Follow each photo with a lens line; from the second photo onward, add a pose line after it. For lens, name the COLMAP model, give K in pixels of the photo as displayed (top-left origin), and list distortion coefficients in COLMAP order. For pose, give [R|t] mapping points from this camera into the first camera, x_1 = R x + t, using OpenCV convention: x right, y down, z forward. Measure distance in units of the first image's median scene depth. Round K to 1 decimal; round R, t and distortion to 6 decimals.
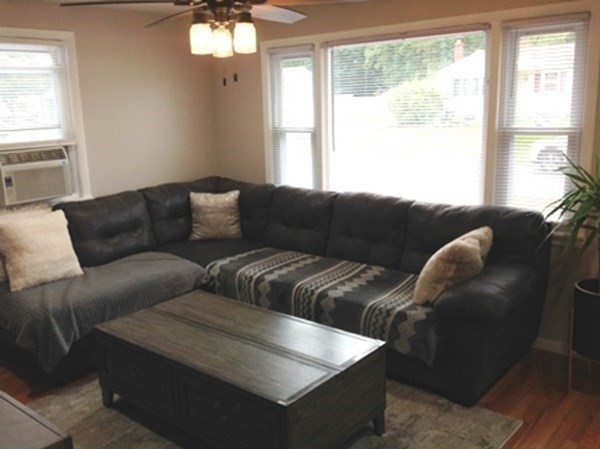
lens RADIAL K [[566.4, 0, 300.0], [0, 566.4, 224.5], [0, 0, 1]] dist [0.145921, -0.360728]
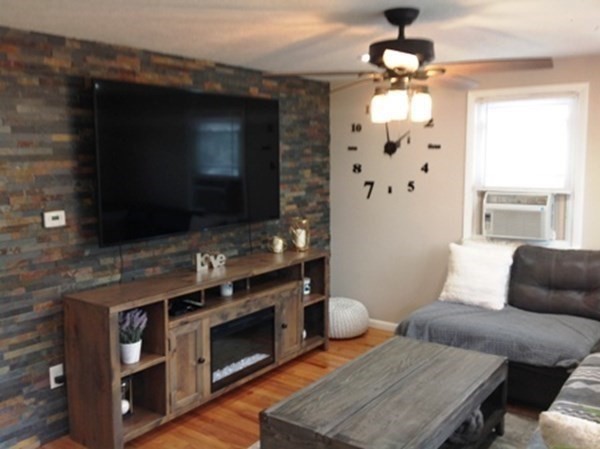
lens RADIAL K [[566.4, 0, 300.0], [0, 566.4, 224.5], [0, 0, 1]] dist [0.145921, -0.360728]
pose [[0.048909, 0.155995, -0.986546, 0.650977], [-0.196968, 0.969838, 0.143588, -0.153513], [0.979189, 0.187295, 0.078160, 0.524380]]
